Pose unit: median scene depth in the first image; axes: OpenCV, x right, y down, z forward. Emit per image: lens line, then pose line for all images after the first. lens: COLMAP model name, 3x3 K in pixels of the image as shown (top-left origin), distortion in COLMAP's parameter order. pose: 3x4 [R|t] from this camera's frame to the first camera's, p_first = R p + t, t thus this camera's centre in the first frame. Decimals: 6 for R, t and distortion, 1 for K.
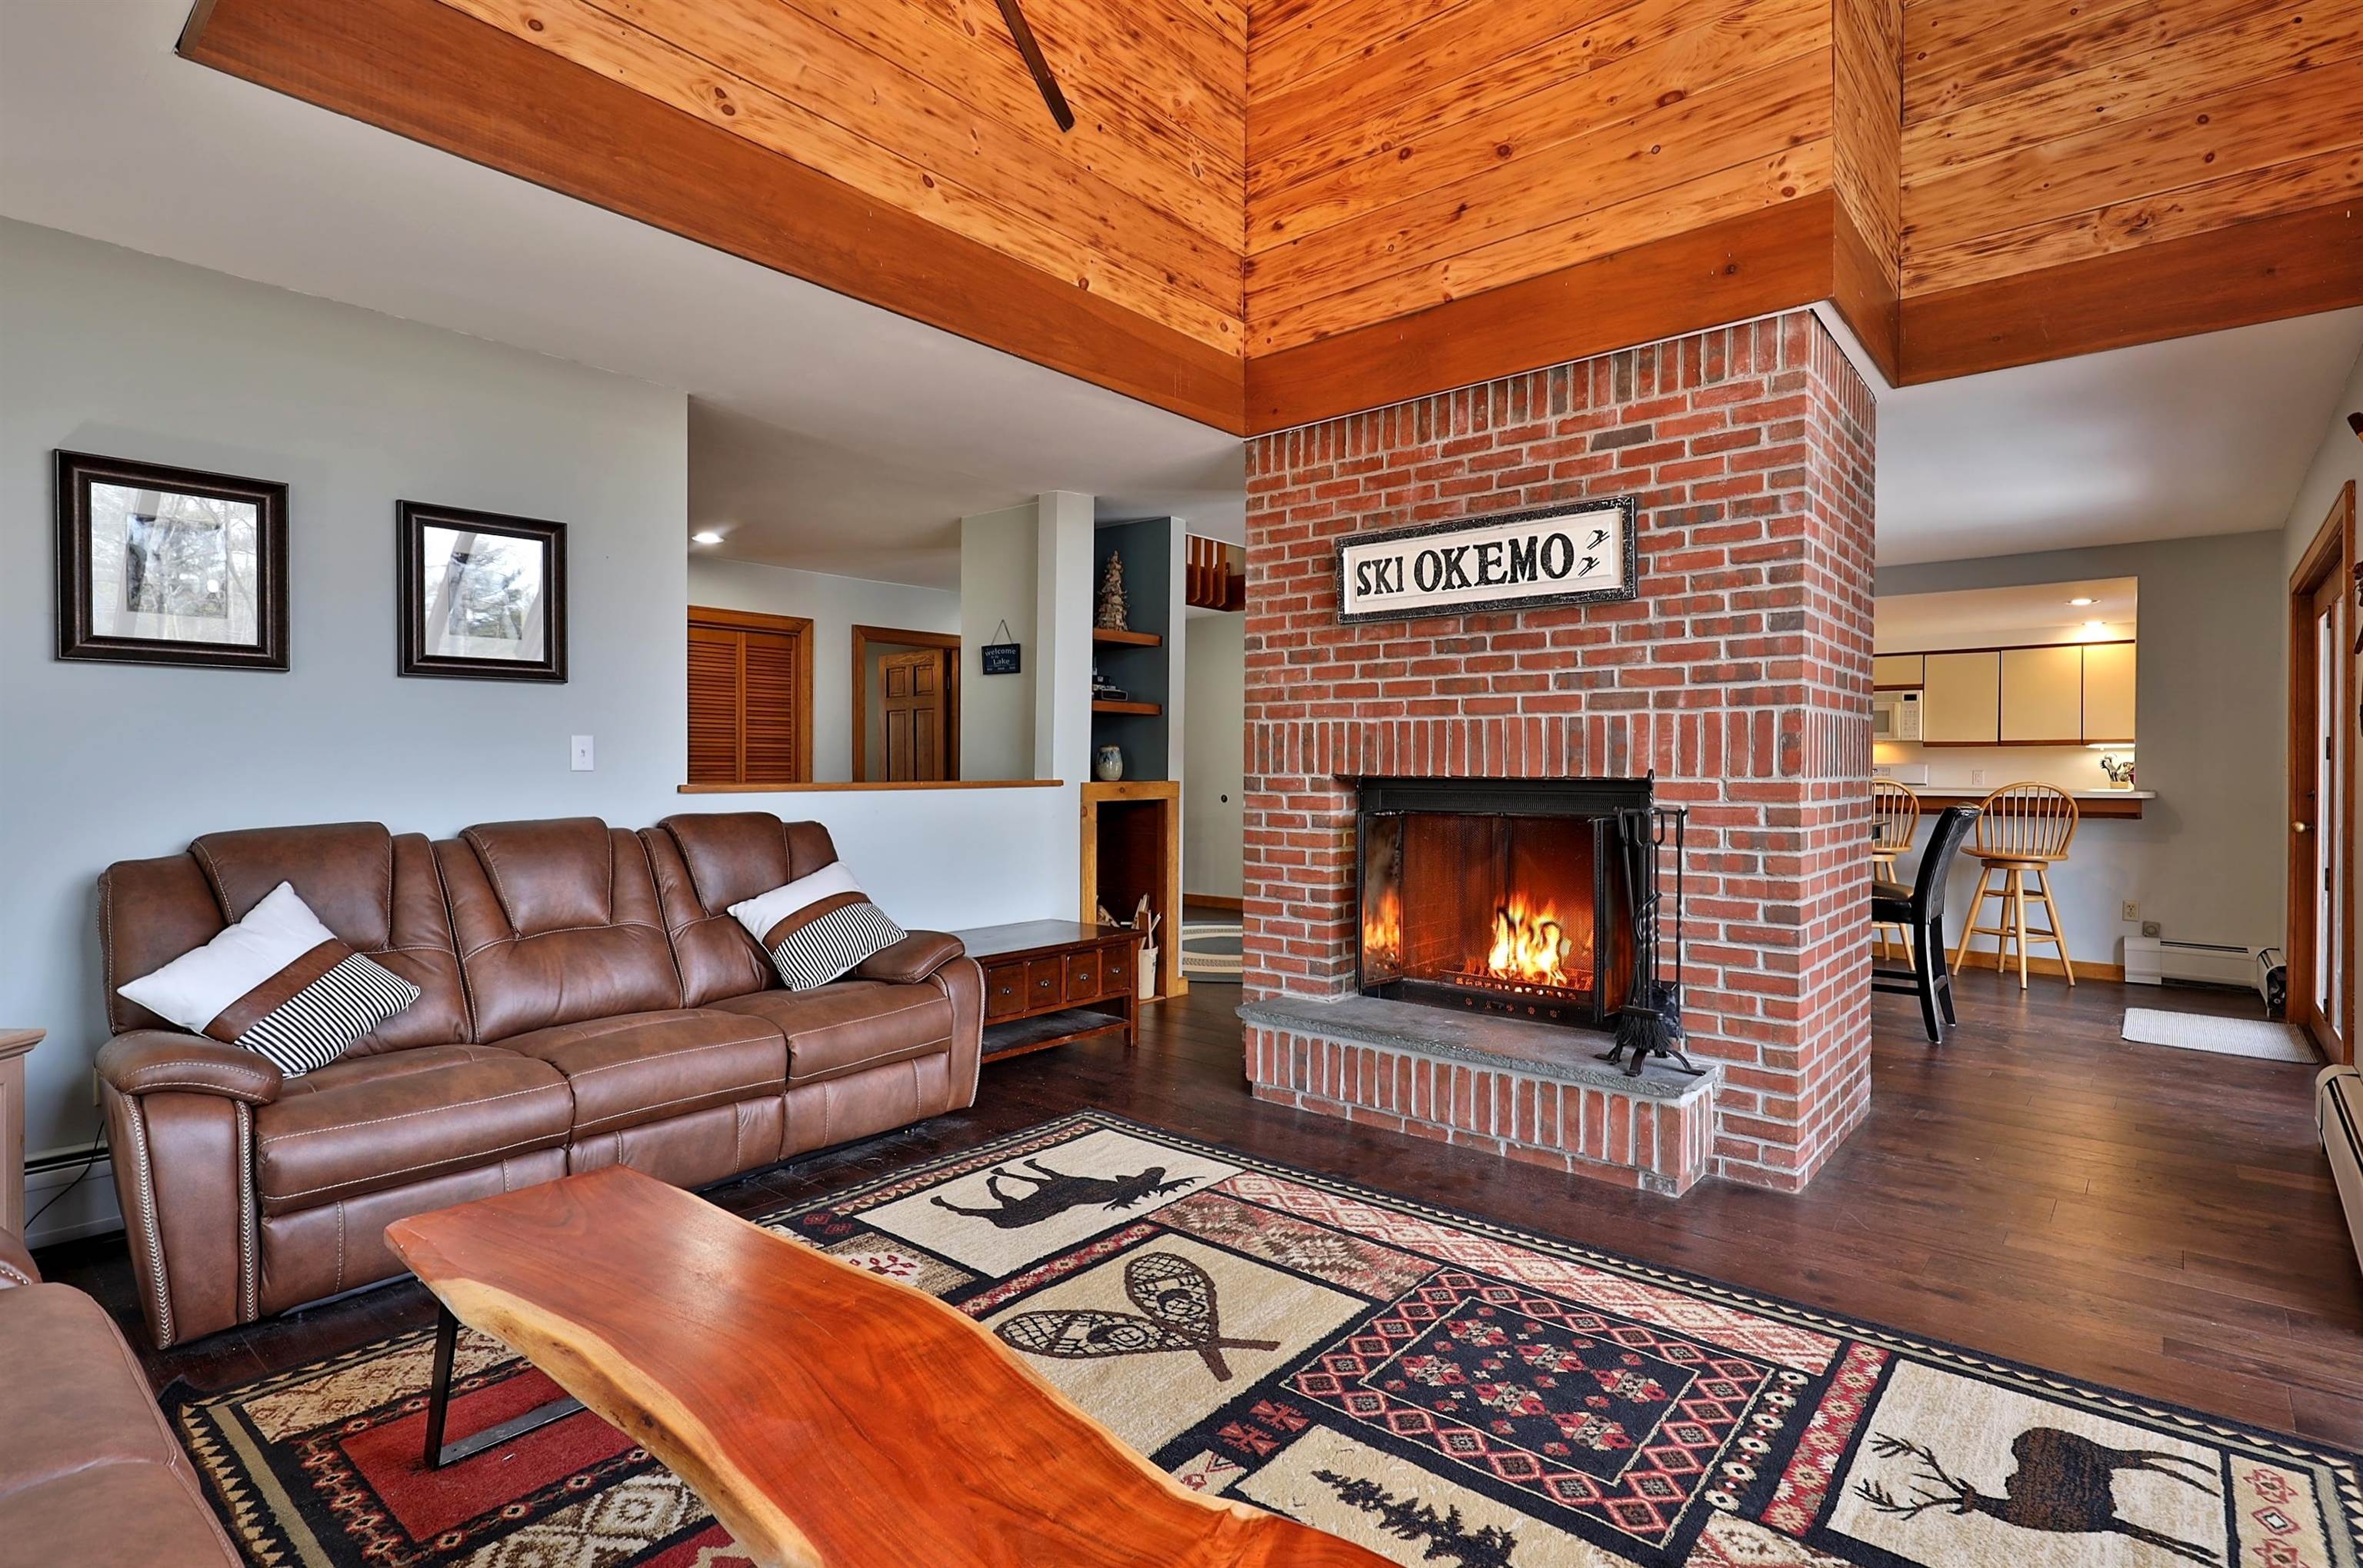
lens RADIAL K [[1154.5, 0, 1173.9], [0, 1154.5, 776.1], [0, 0, 1]] dist [0.009212, -0.000909]
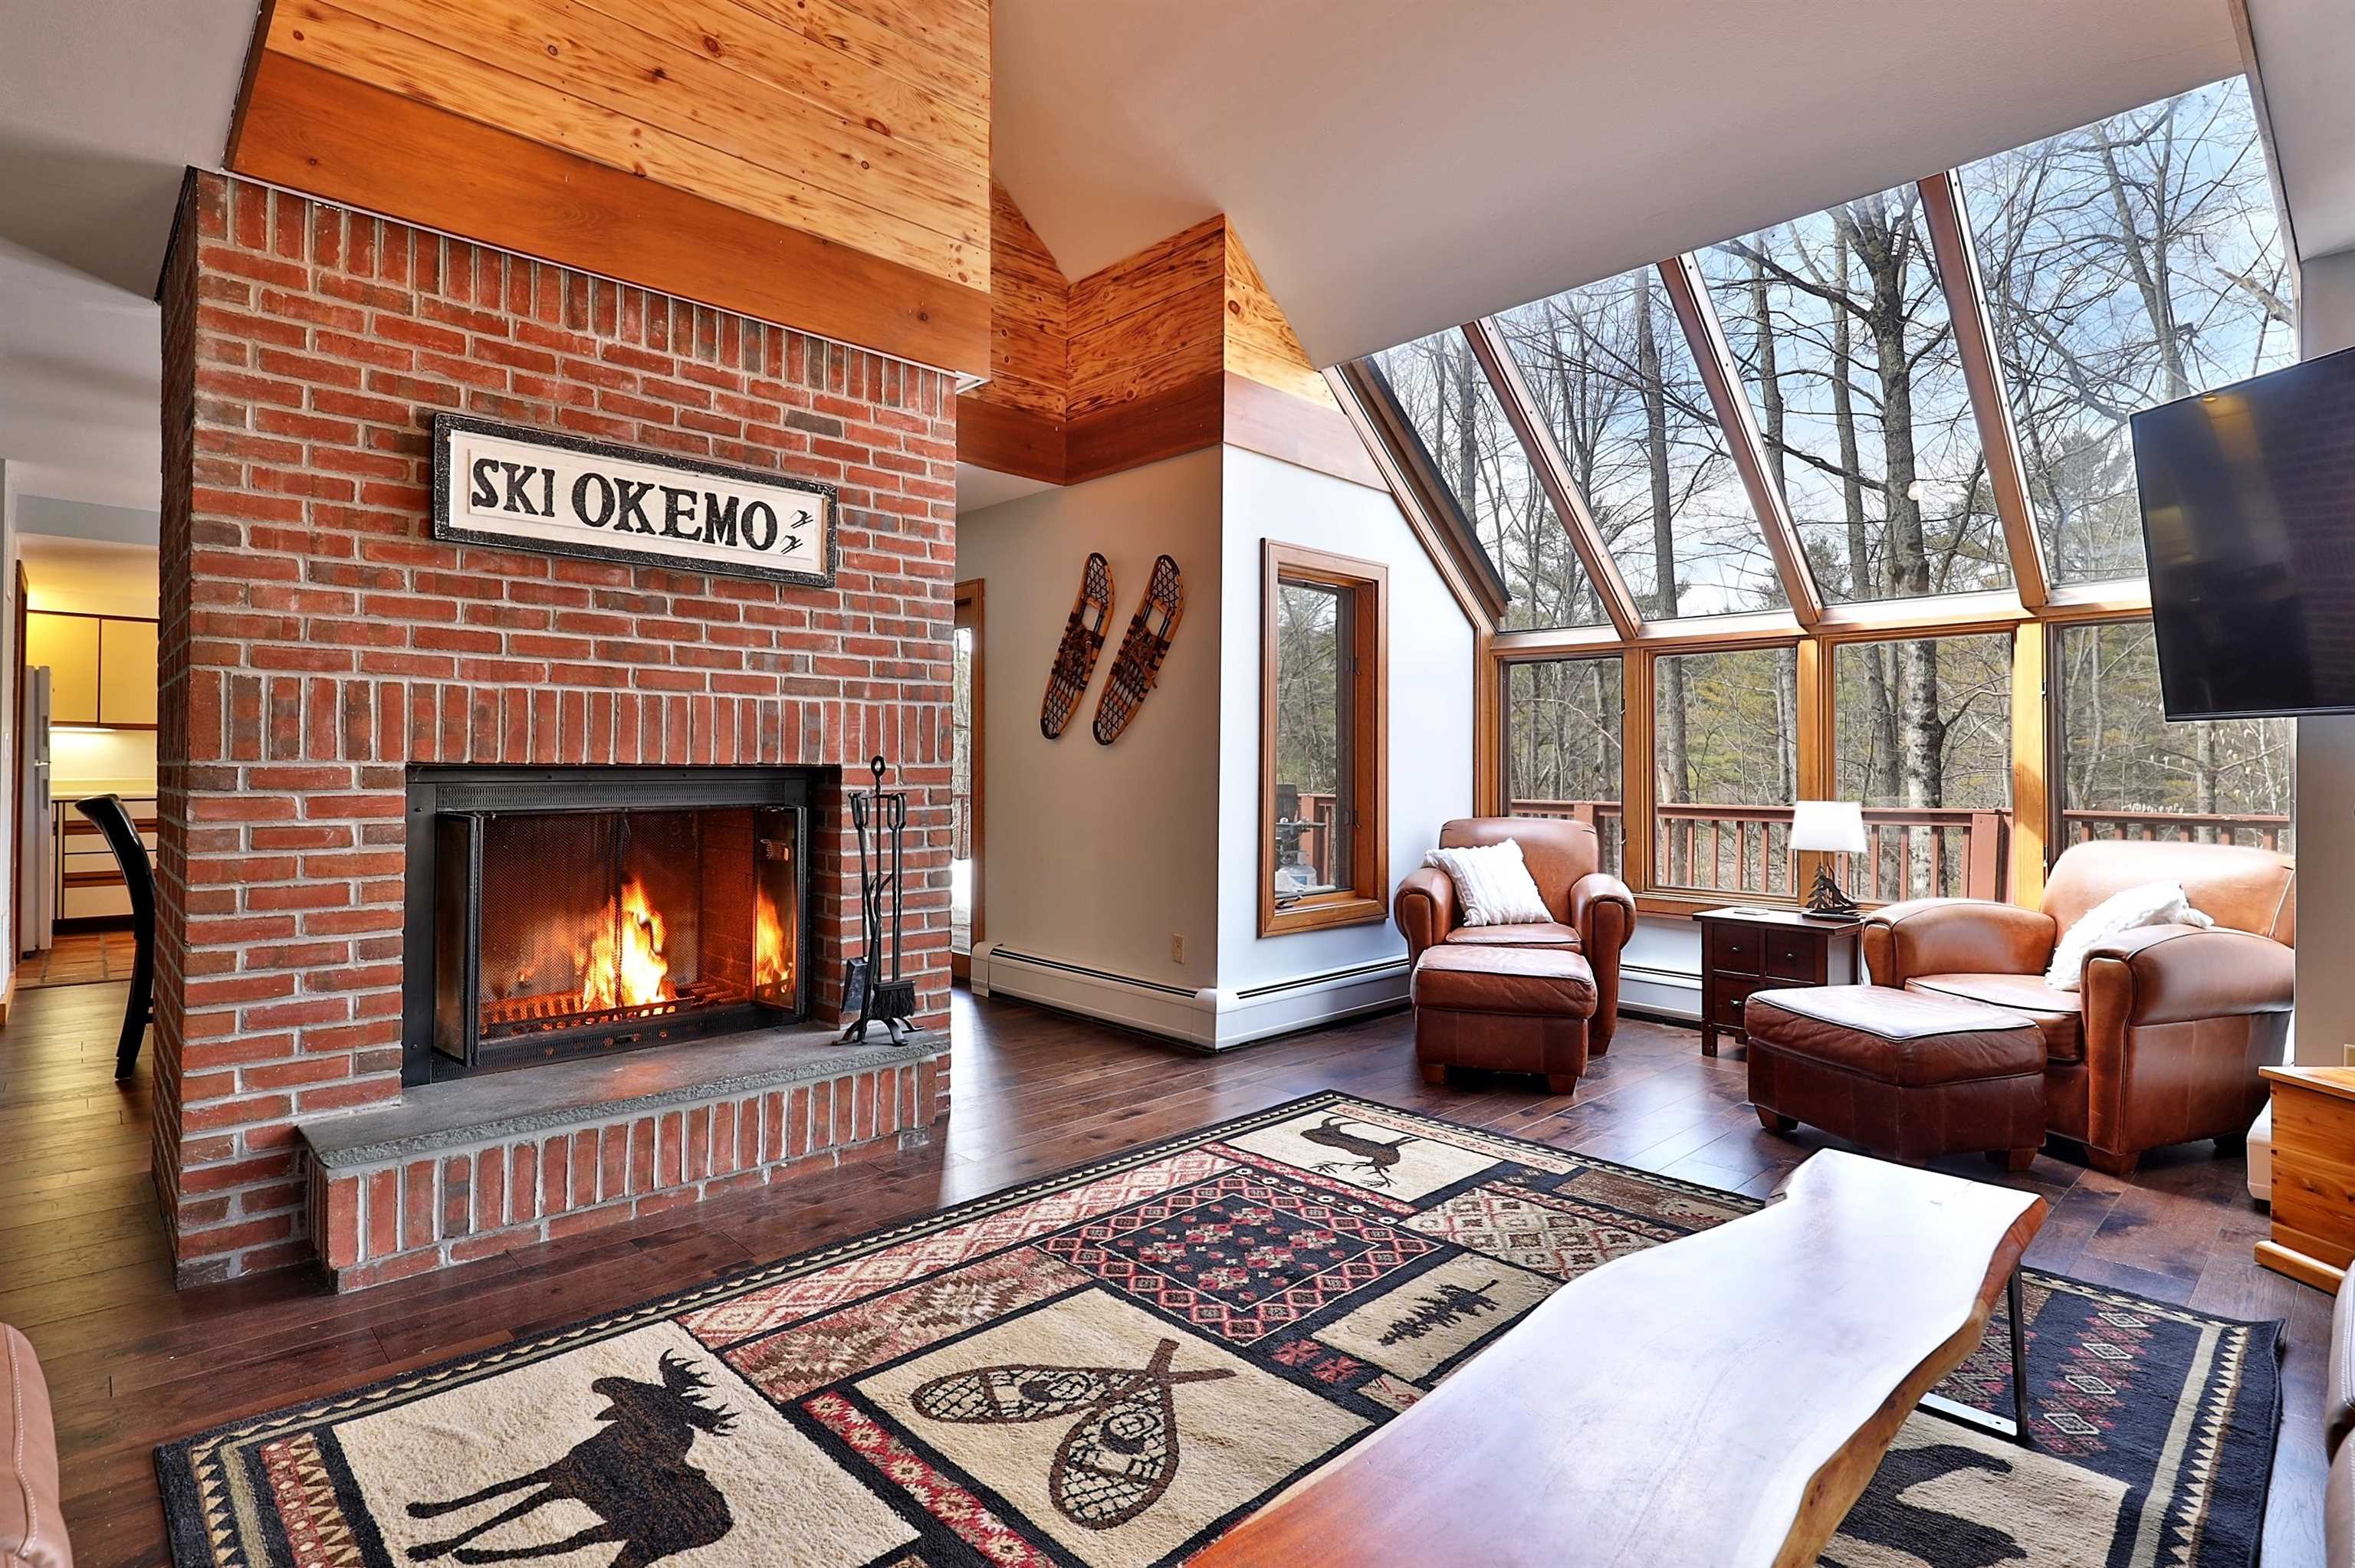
lens RADIAL K [[1164.4, 0, 1184.0], [0, 1164.4, 760.5], [0, 0, 1]] dist [0.013996, -0.009596]
pose [[0.087201, 0.004030, 0.996183, -0.652252], [0.002946, 0.999986, -0.004303, 0.004150], [-0.996186, 0.003310, 0.087188, 0.655257]]
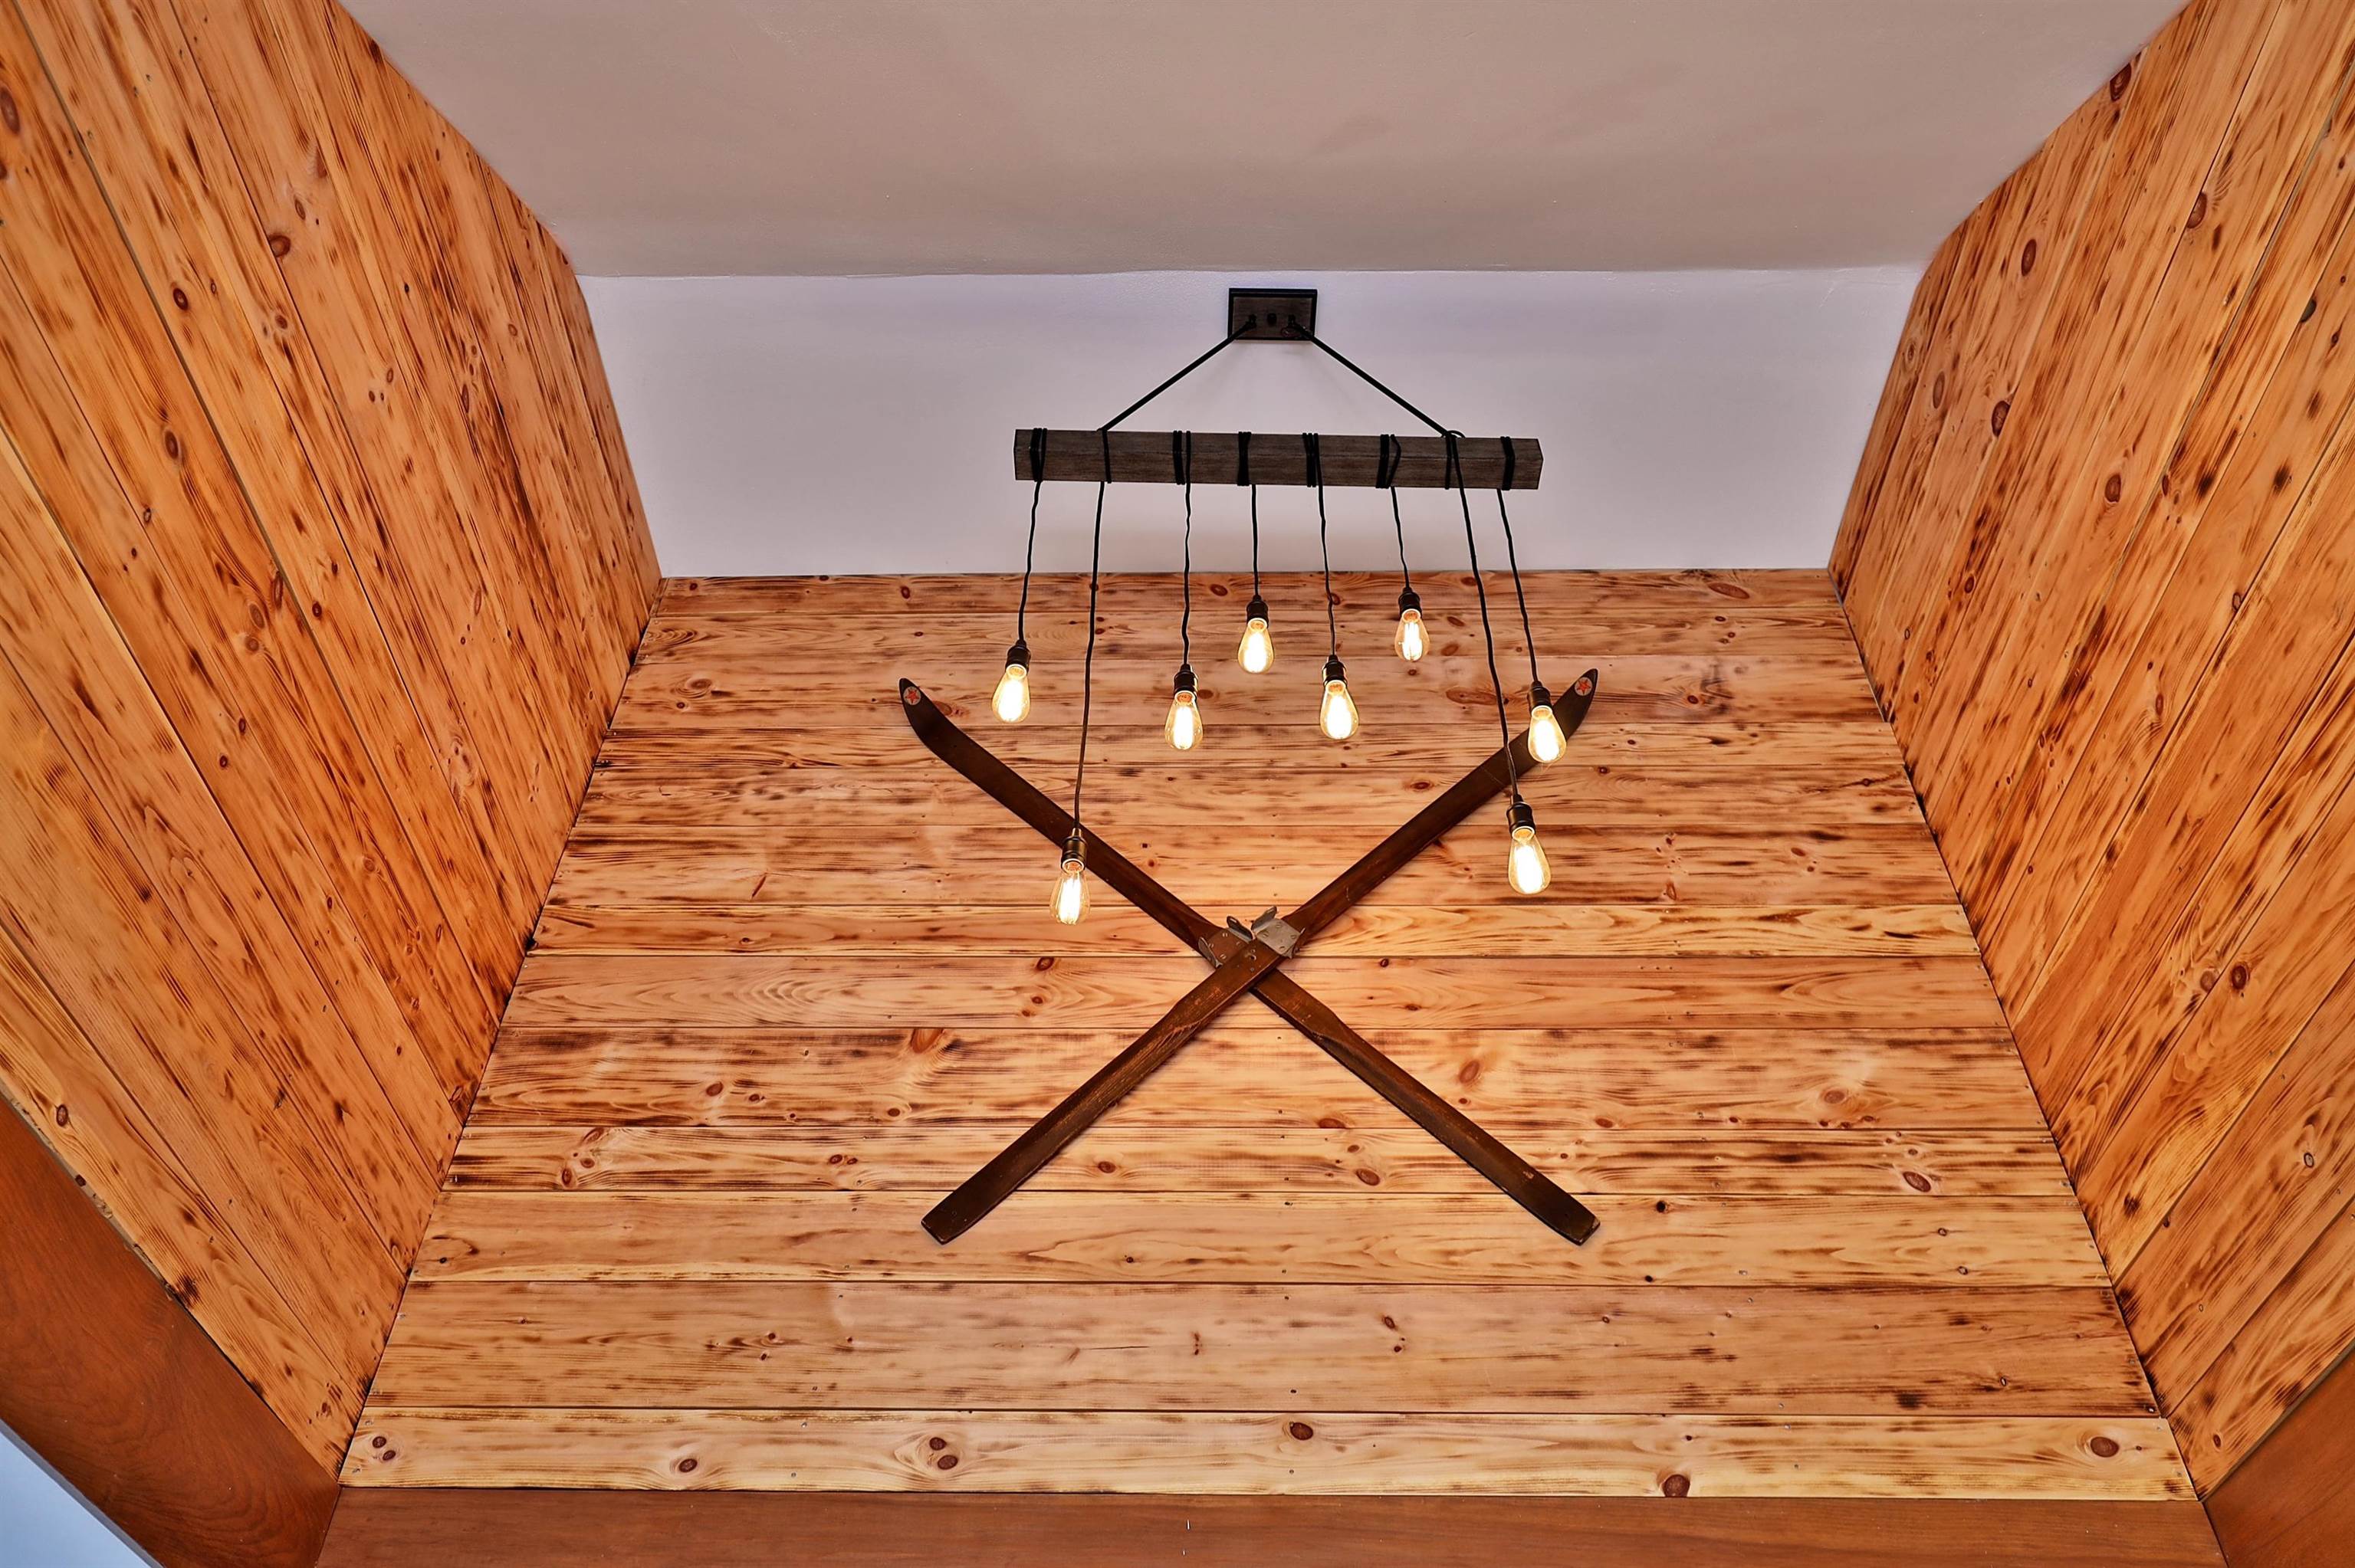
lens RADIAL K [[1737.3, 0, 1186.5], [0, 1737.3, 804.7], [0, 0, 1]] dist [0.009163, -0.015540]
pose [[0.653955, -0.530647, -0.539219, 0.422087], [-0.012447, 0.705106, -0.708993, -0.105264], [0.756431, 0.470361, 0.454502, 0.402808]]
